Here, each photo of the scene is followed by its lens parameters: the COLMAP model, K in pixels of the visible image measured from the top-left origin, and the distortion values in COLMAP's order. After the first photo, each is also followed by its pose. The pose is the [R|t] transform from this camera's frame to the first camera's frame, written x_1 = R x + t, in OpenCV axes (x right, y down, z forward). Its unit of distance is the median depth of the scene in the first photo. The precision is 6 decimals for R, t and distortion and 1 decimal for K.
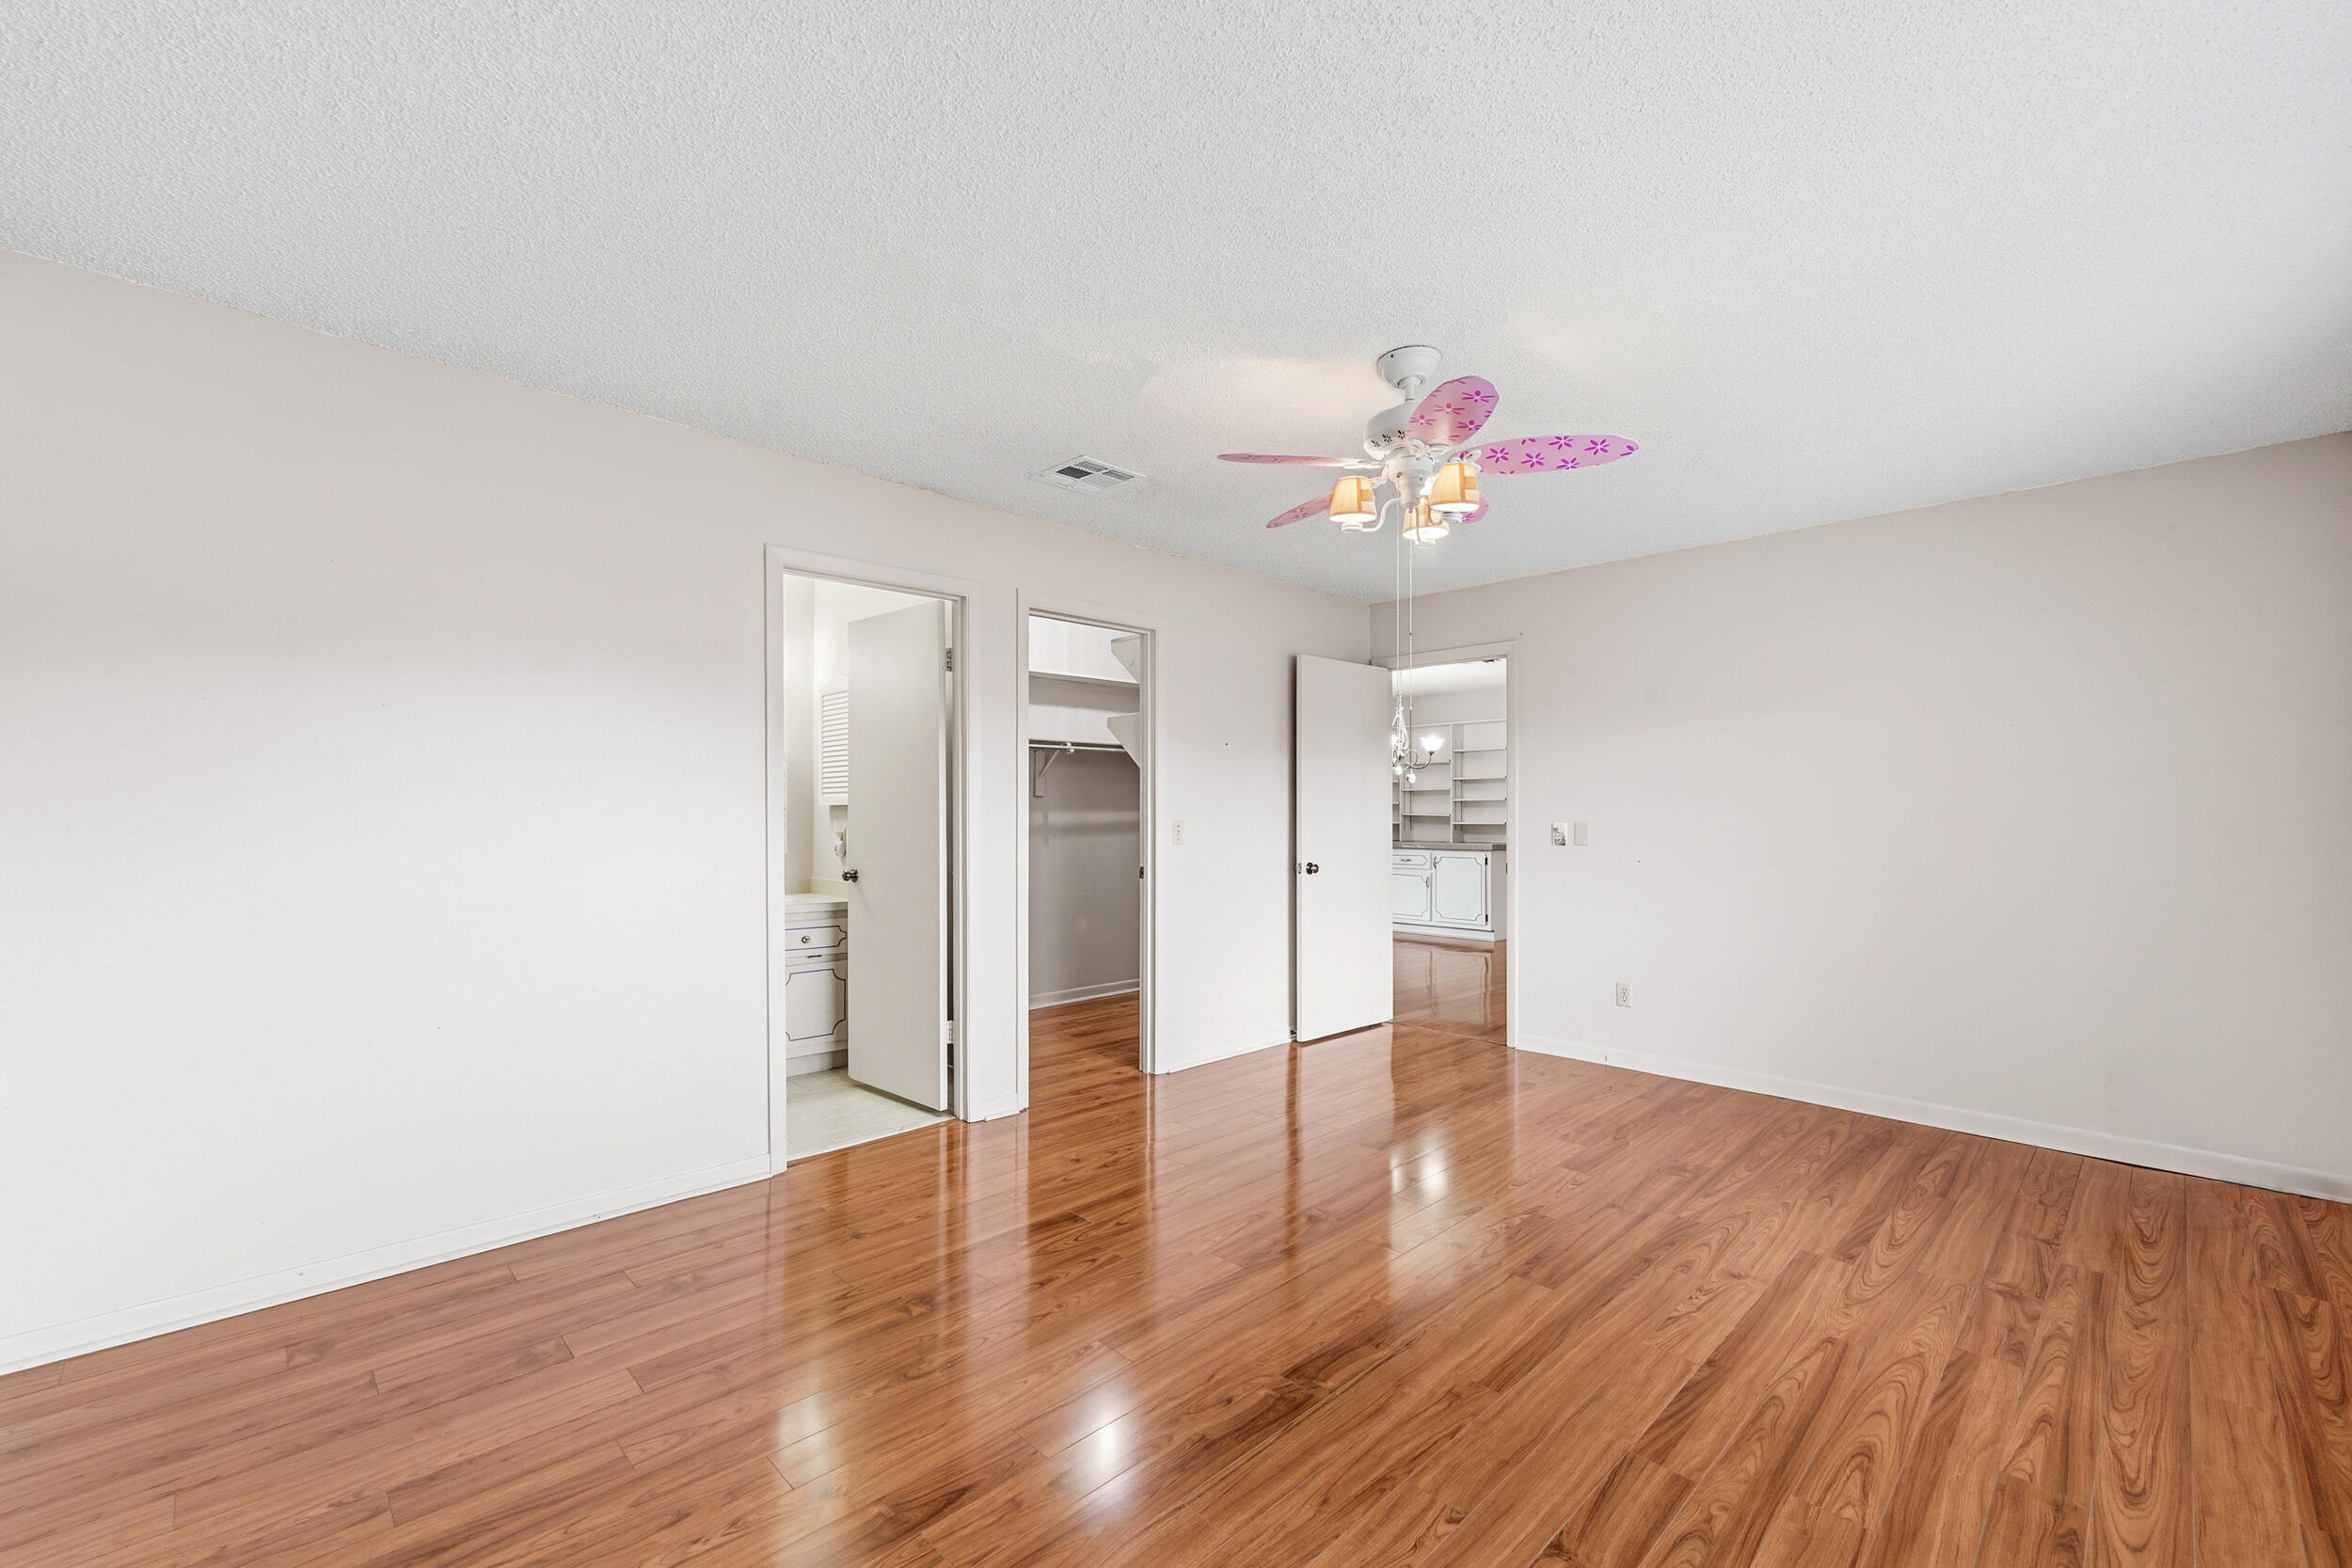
lens RADIAL K [[995.4, 0, 1172.4], [0, 995.4, 799.5], [0, 0, 1]] dist [0.000092, 0.000109]
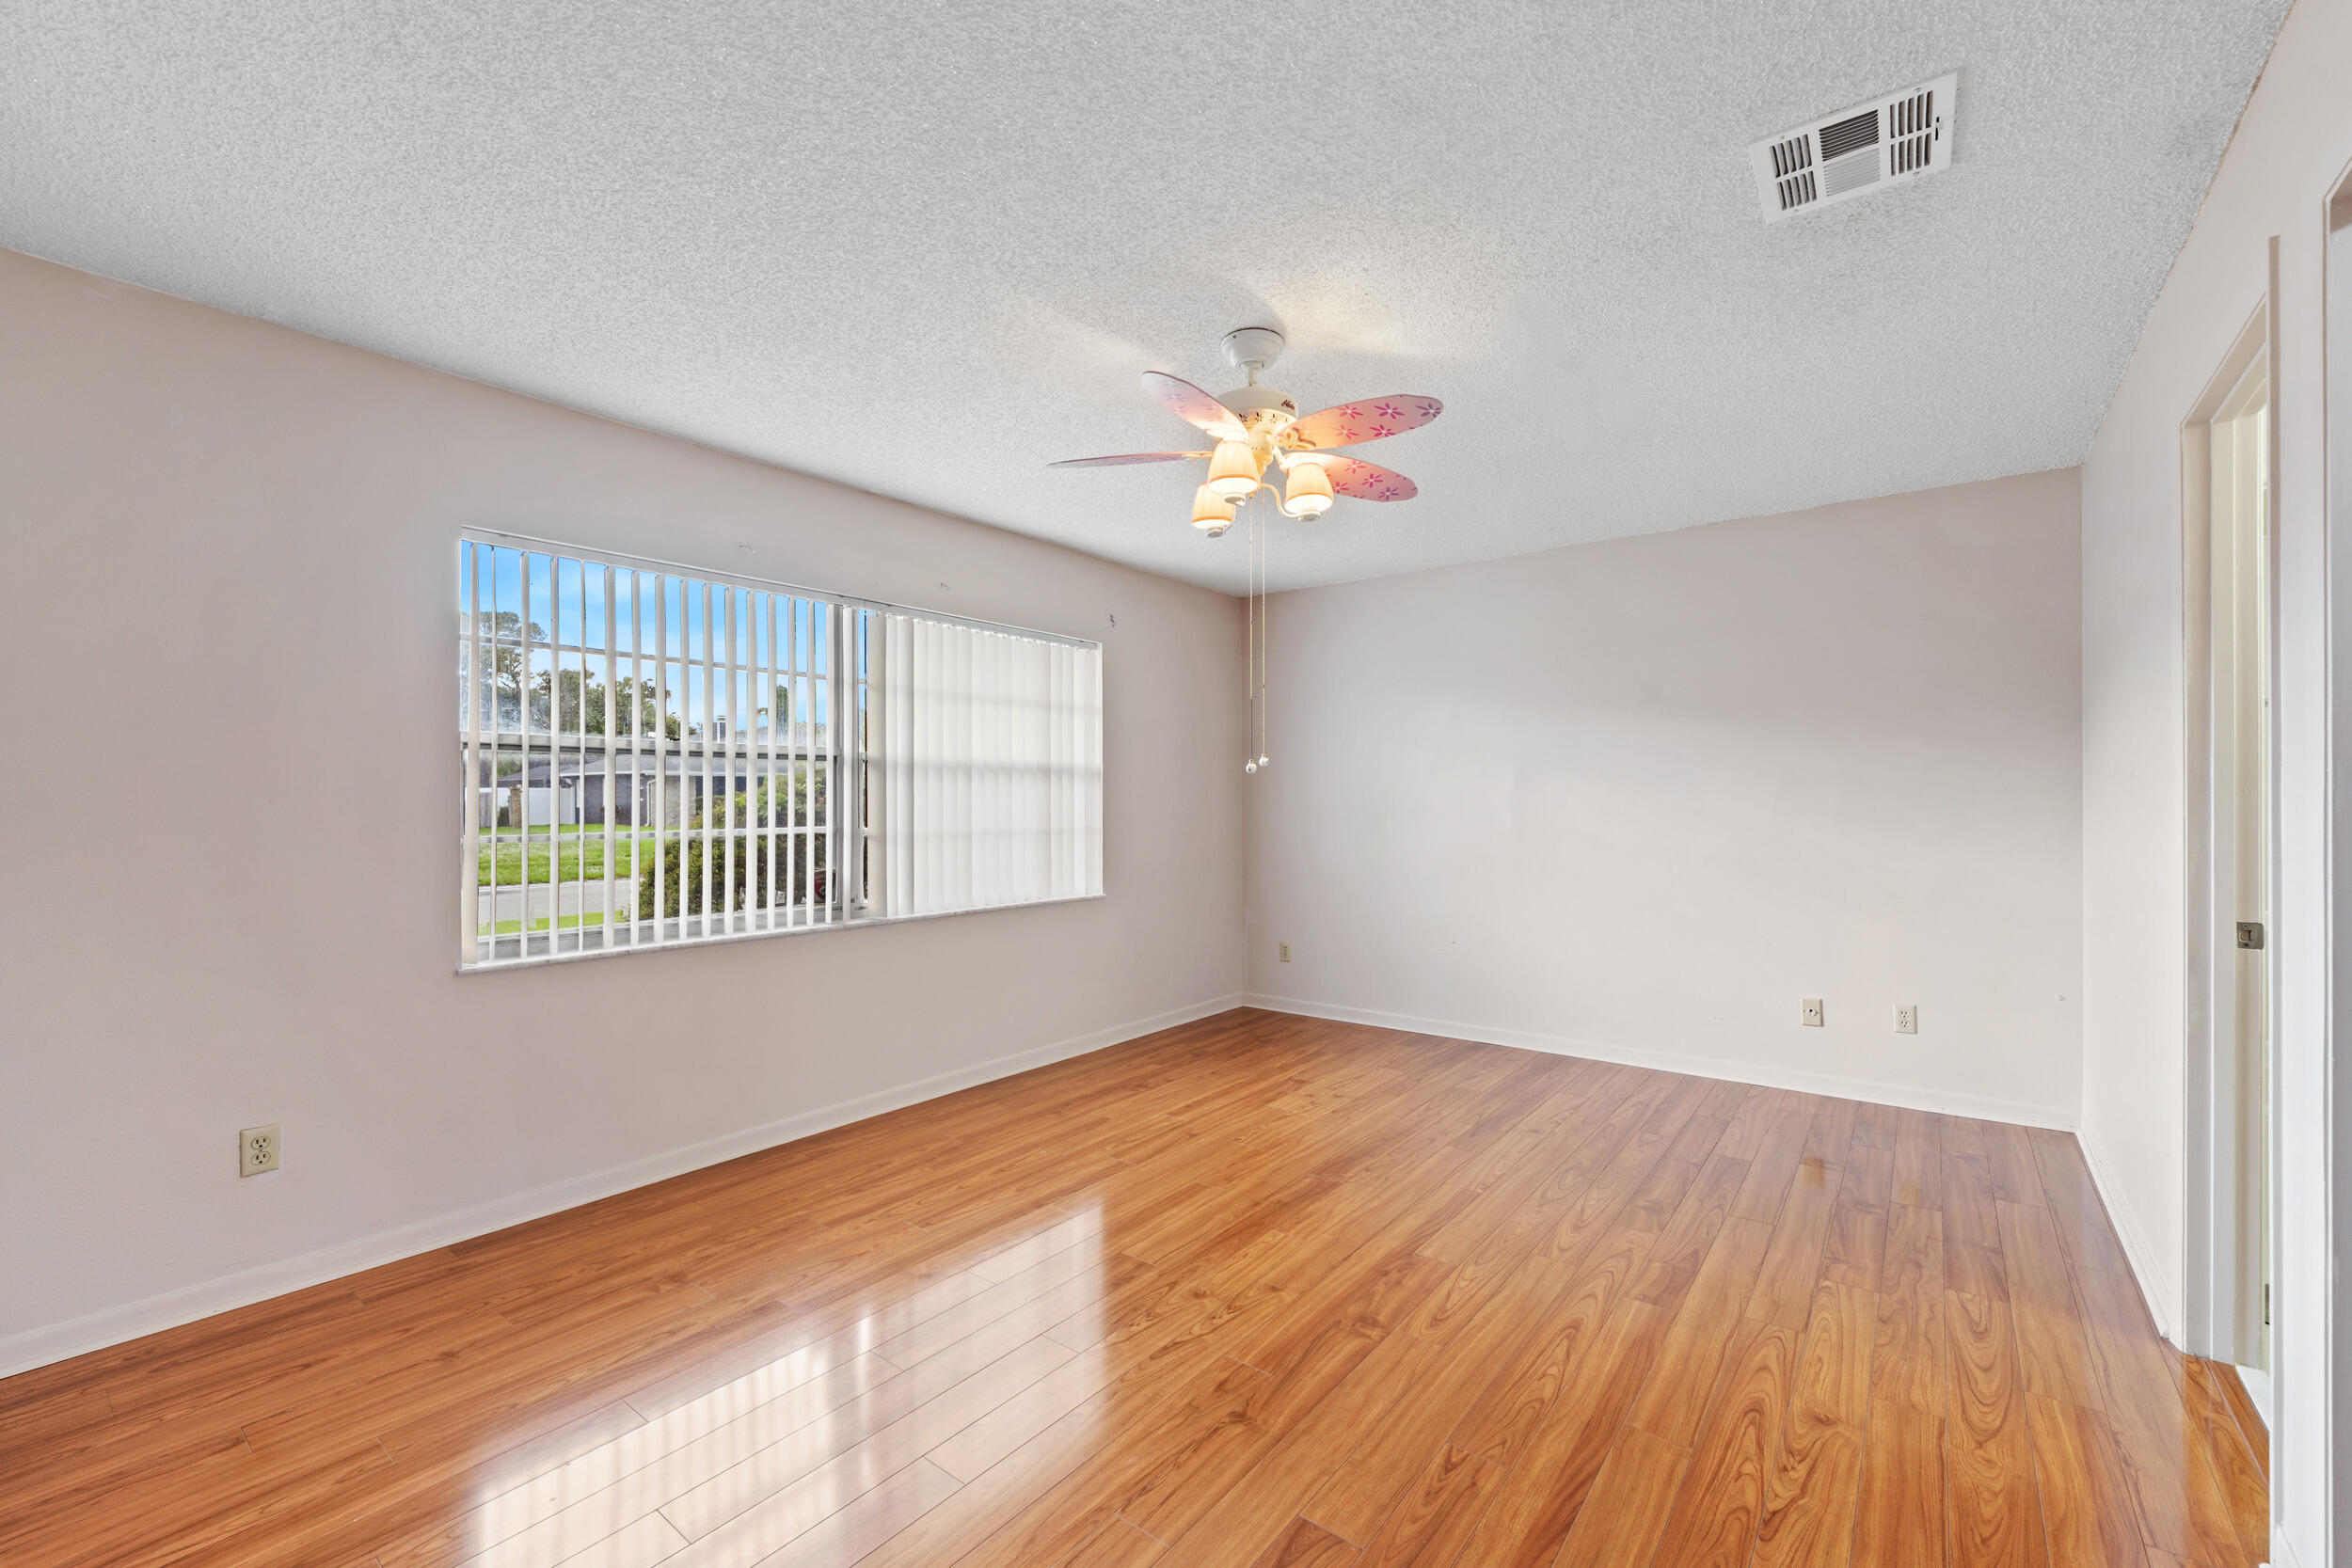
lens RADIAL K [[995.4, 0, 1172.4], [0, 995.4, 799.5], [0, 0, 1]] dist [0.000092, 0.000109]
pose [[-0.991081, 0.000203, -0.133260, 0.543197], [0.001591, 0.999946, -0.010305, 0.023411], [0.133251, -0.010425, -0.991028, 2.384730]]
